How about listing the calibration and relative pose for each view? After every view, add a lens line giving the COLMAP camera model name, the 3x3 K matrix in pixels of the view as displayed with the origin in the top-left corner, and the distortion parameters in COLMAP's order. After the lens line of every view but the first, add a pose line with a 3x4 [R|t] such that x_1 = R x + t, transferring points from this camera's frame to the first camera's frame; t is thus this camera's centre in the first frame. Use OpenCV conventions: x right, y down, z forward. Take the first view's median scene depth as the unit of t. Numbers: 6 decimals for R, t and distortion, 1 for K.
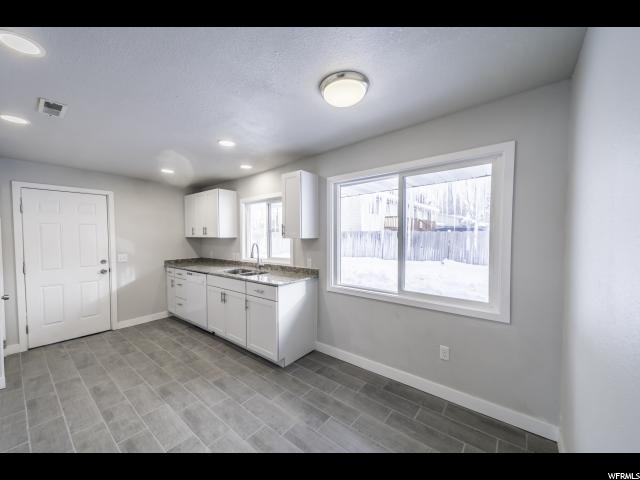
lens RADIAL K [[235.4, 0, 314.5], [0, 235.4, 243.3], [0, 0, 1]] dist [0.019910, -0.000162]
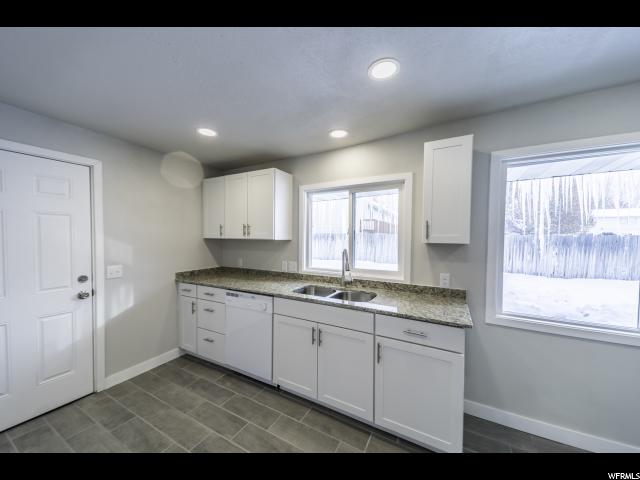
lens RADIAL K [[235.4, 0, 314.5], [0, 235.4, 243.3], [0, 0, 1]] dist [0.019910, -0.000162]
pose [[0.986926, 0.009089, 0.160920, -0.410492], [-0.008073, 0.999943, -0.006967, -0.010467], [-0.160974, 0.005577, 0.986943, 0.319992]]
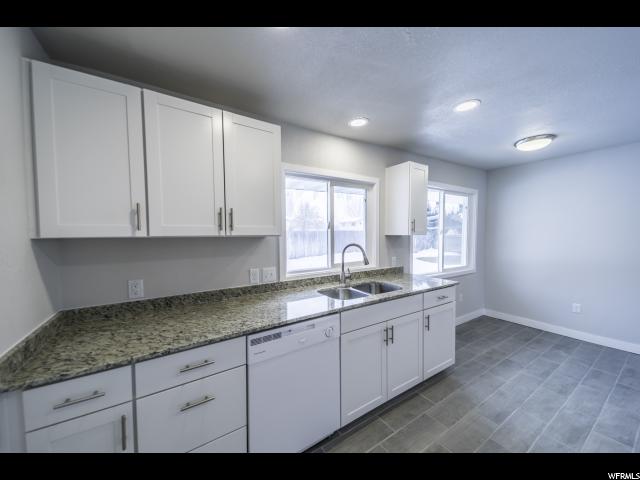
lens RADIAL K [[235.4, 0, 314.5], [0, 235.4, 243.3], [0, 0, 1]] dist [0.019910, -0.000162]
pose [[0.326332, -0.036344, 0.944556, -0.833268], [0.036628, 0.998996, 0.025784, -0.020473], [-0.944545, 0.026183, 0.327335, 0.812544]]
